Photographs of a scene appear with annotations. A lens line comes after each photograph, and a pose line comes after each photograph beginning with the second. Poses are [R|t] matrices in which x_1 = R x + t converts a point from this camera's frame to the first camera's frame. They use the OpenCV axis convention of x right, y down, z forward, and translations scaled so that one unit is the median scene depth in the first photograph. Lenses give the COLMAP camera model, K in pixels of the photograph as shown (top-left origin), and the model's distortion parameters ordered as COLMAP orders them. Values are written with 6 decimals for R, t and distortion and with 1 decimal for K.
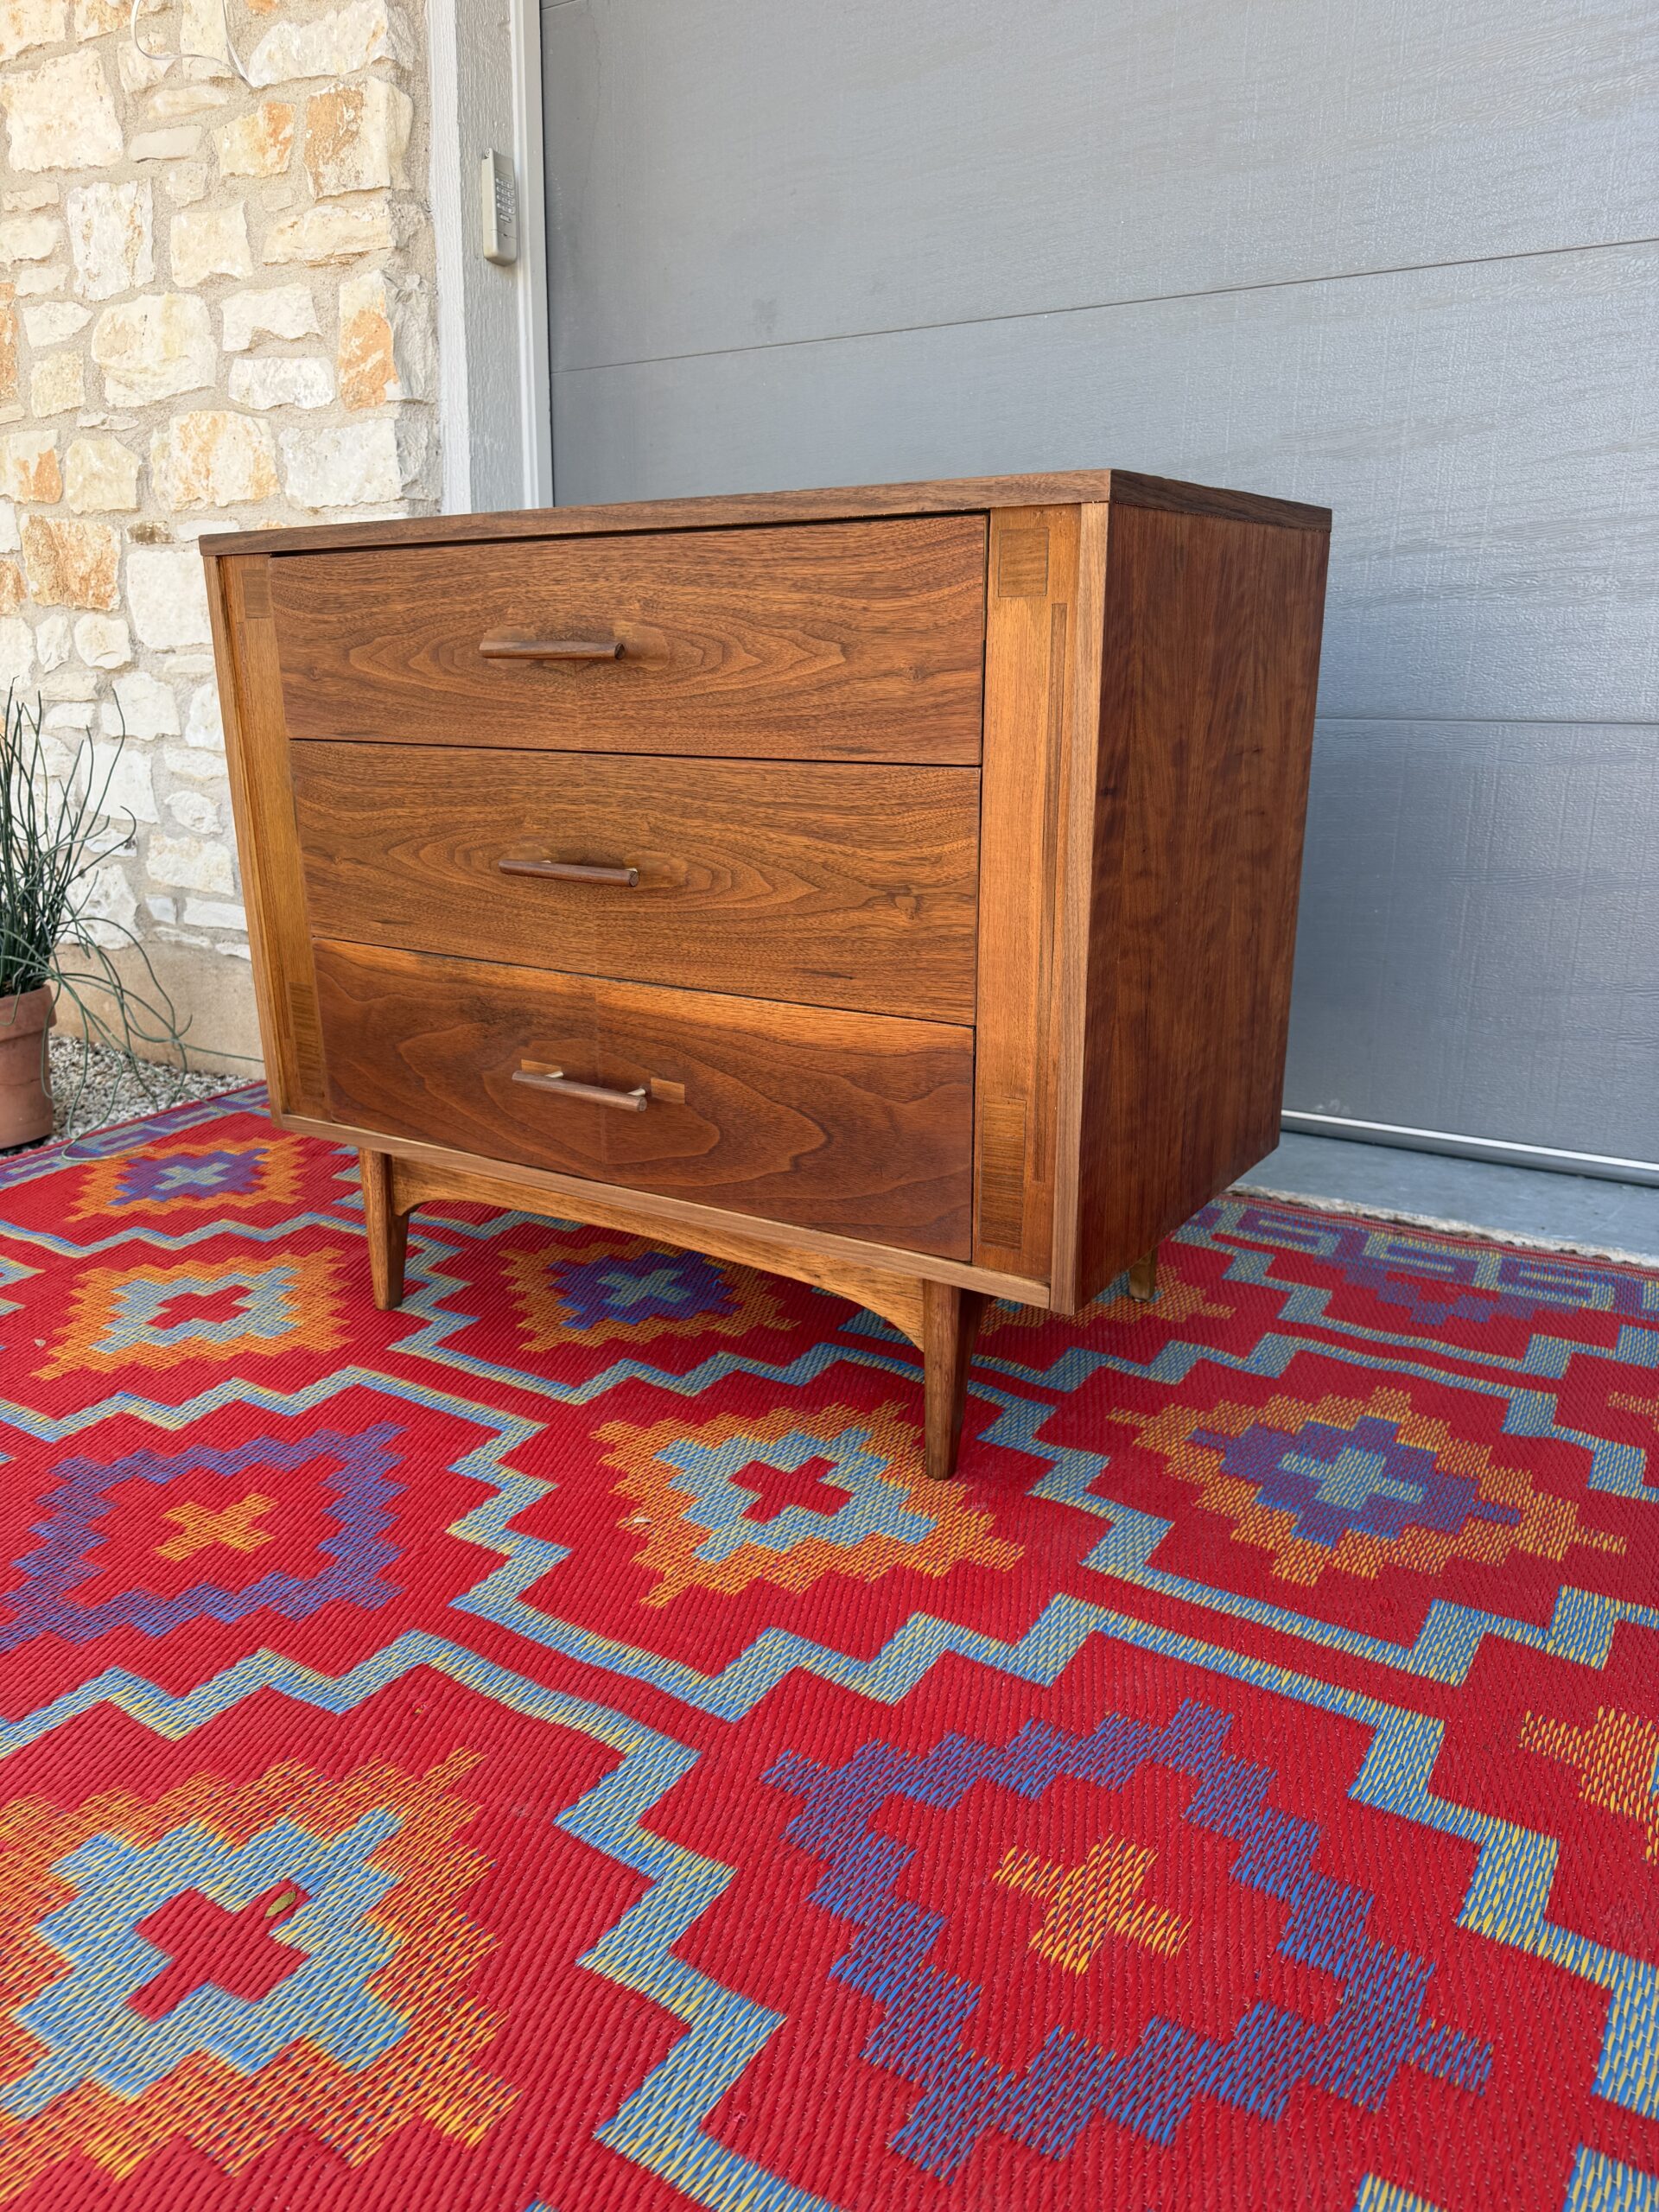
lens RADIAL K [[1543.7, 0, 823.7], [0, 1543.7, 1116.0], [0, 0, 1]] dist [0.161626, -0.300448]
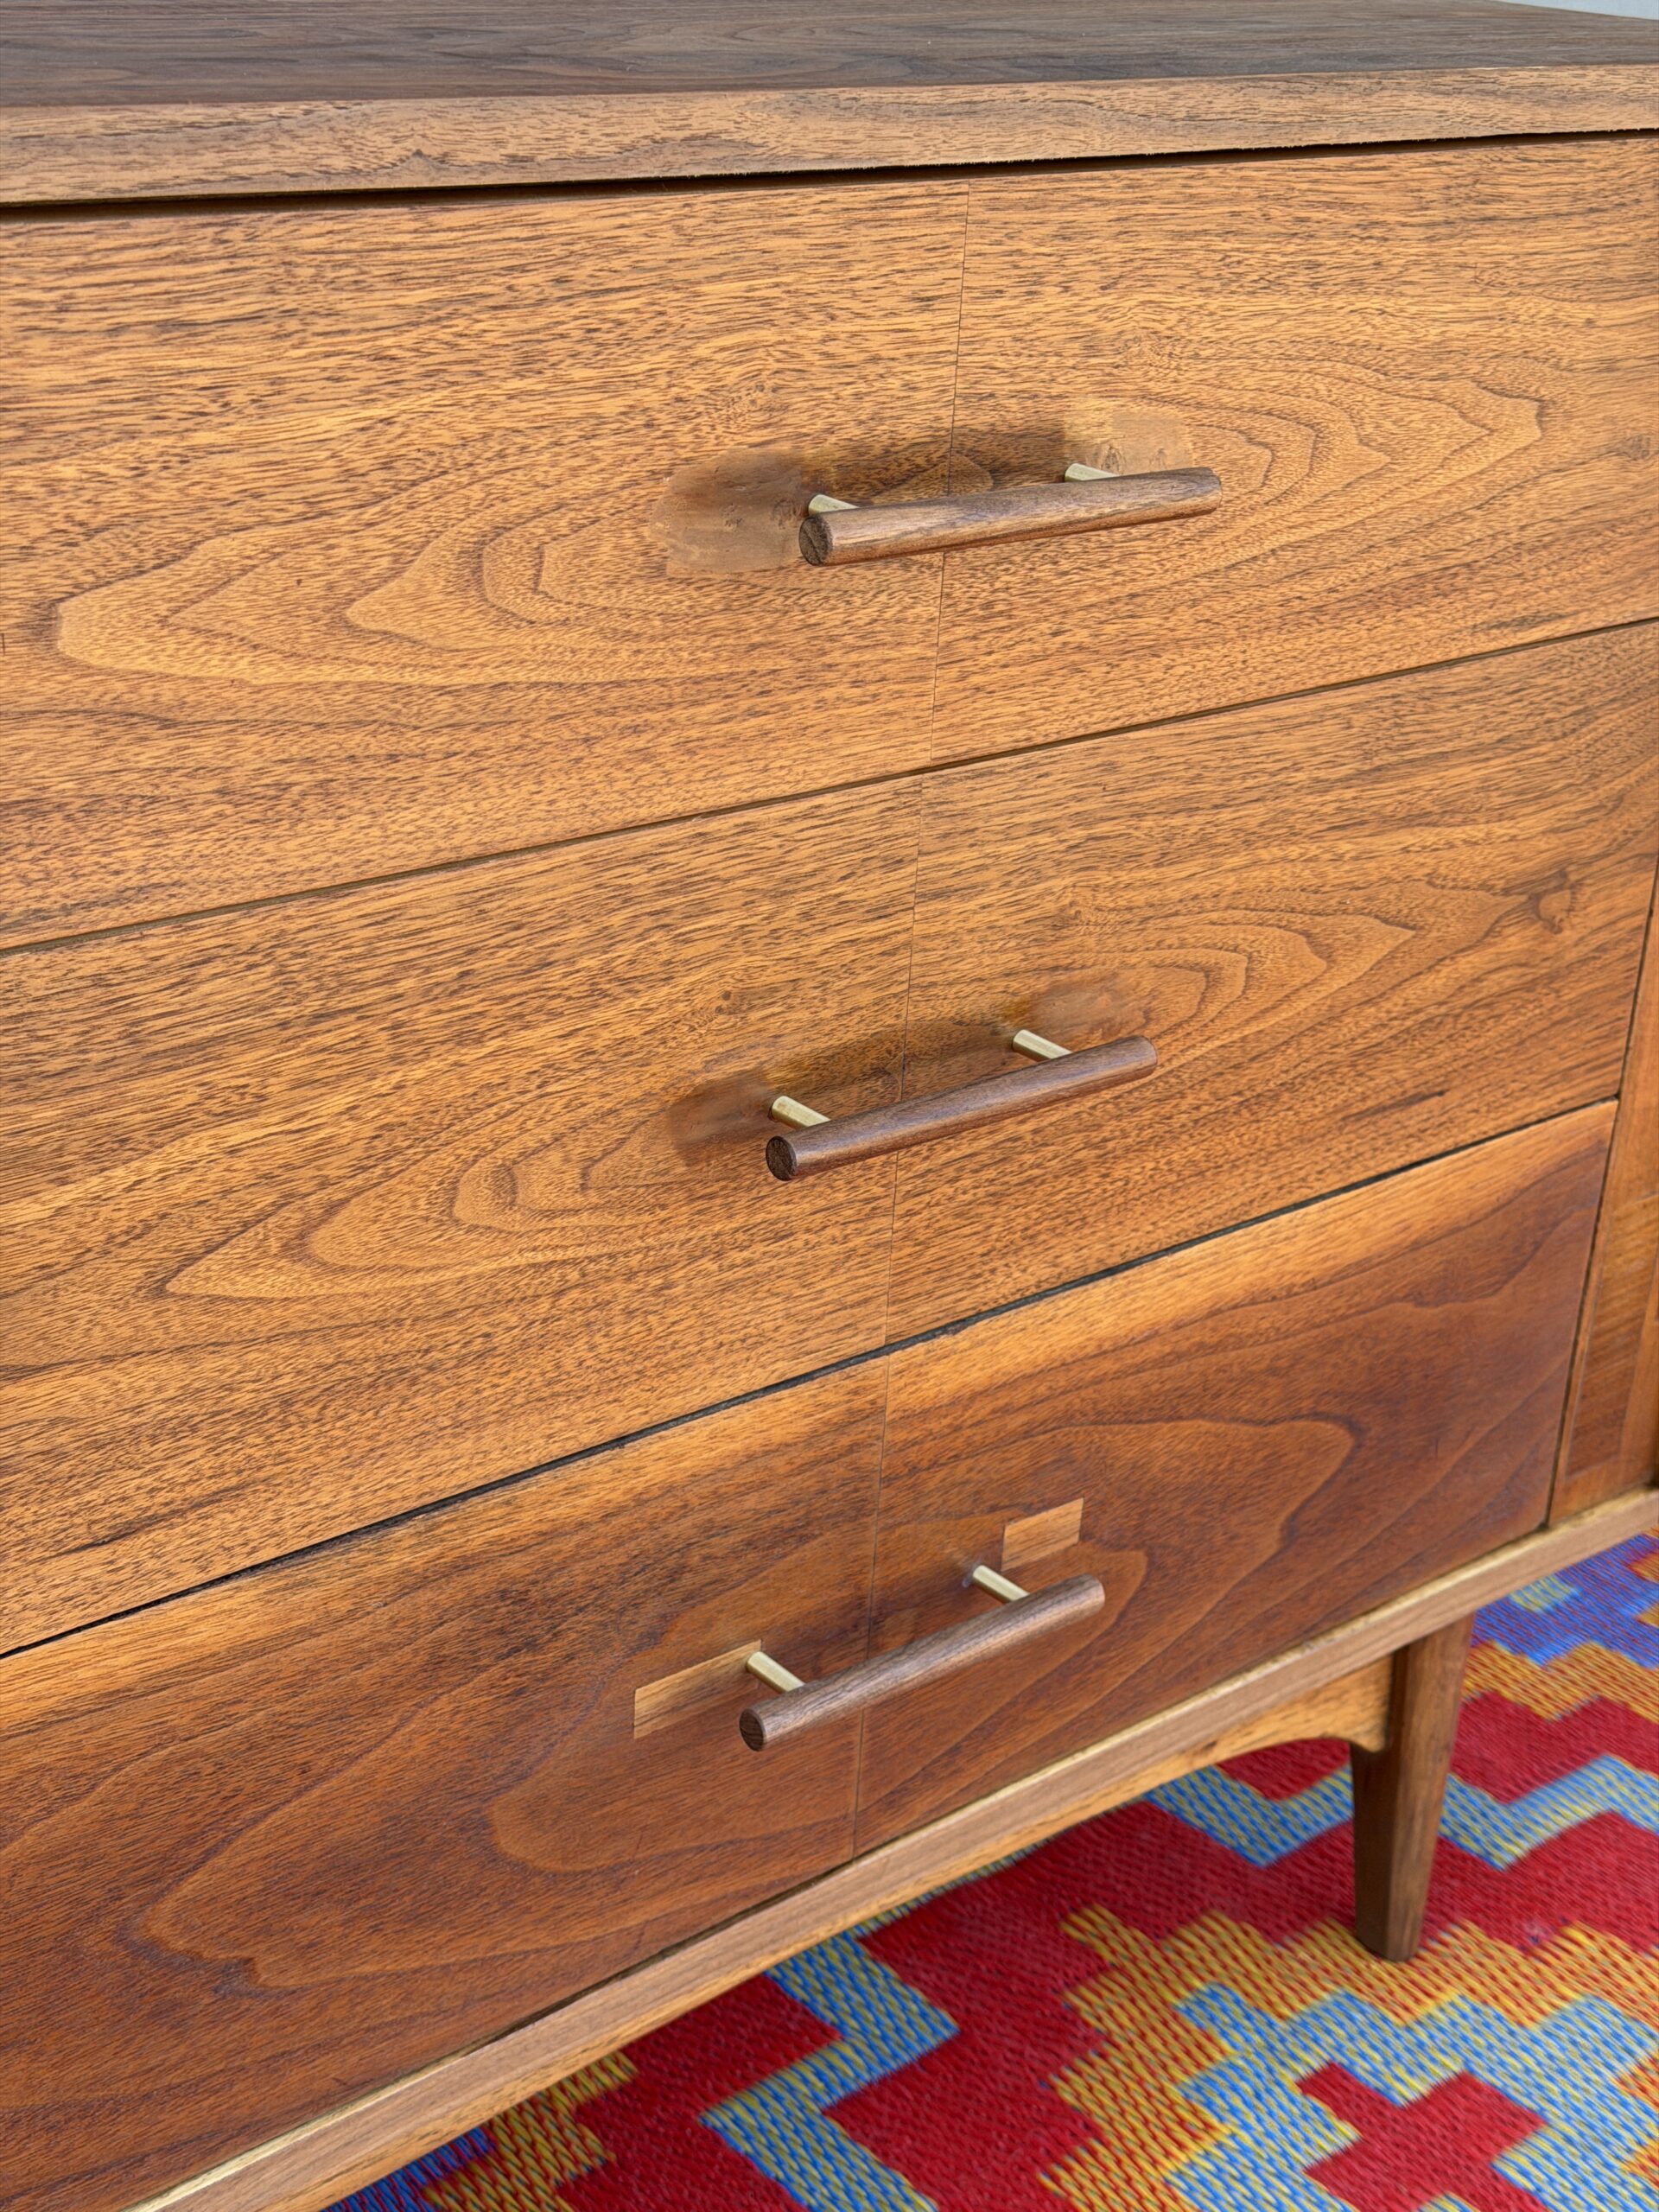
lens RADIAL K [[3100.9, 0, 829.5], [0, 3100.9, 1106.0], [0, 0, 1]] dist [0.169317, -0.284706]
pose [[0.290390, -0.351222, 0.890122, -0.844162], [0.225589, 0.929114, 0.293012, -0.389905], [-0.929937, 0.115715, 0.349037, 0.825780]]
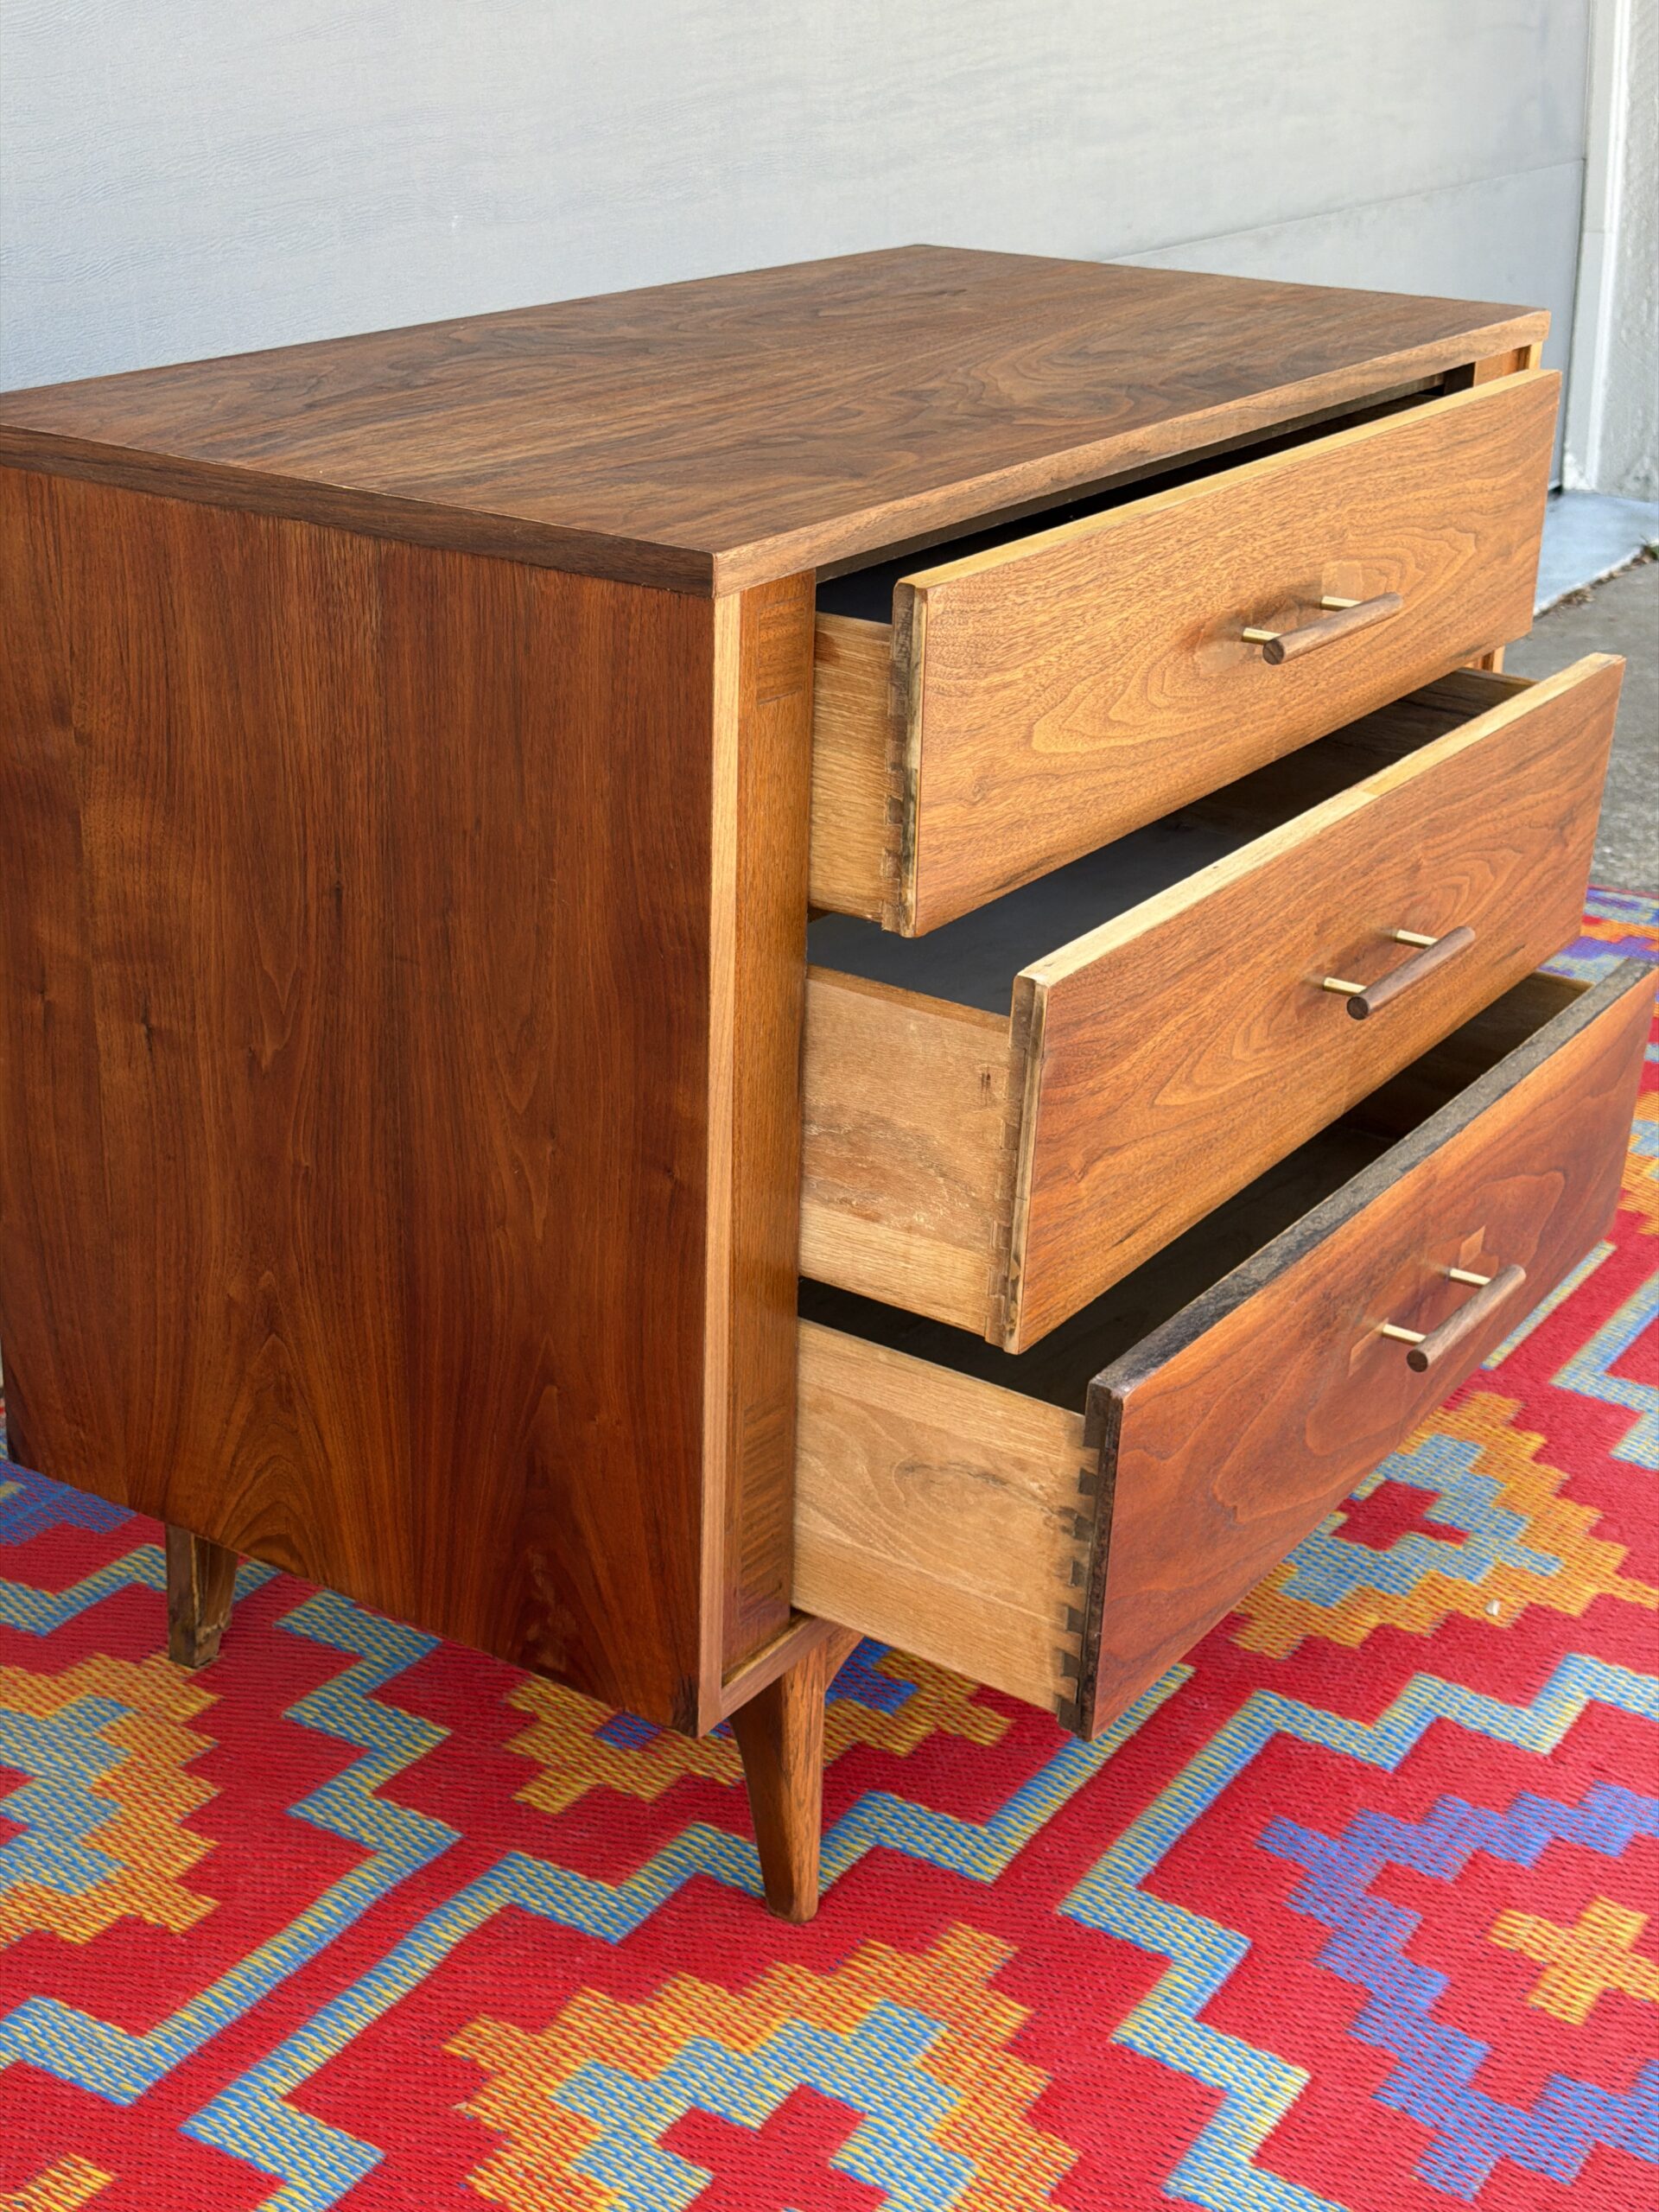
lens RADIAL K [[3094.0, 0, 826.7], [0, 3094.0, 1125.1], [0, 0, 1]] dist [0.162535, -0.218032]
pose [[0.003383, -0.372924, 0.927856, -1.525009], [0.270081, 0.893720, 0.358220, -0.636670], [-0.962832, 0.249384, 0.103743, 1.100250]]
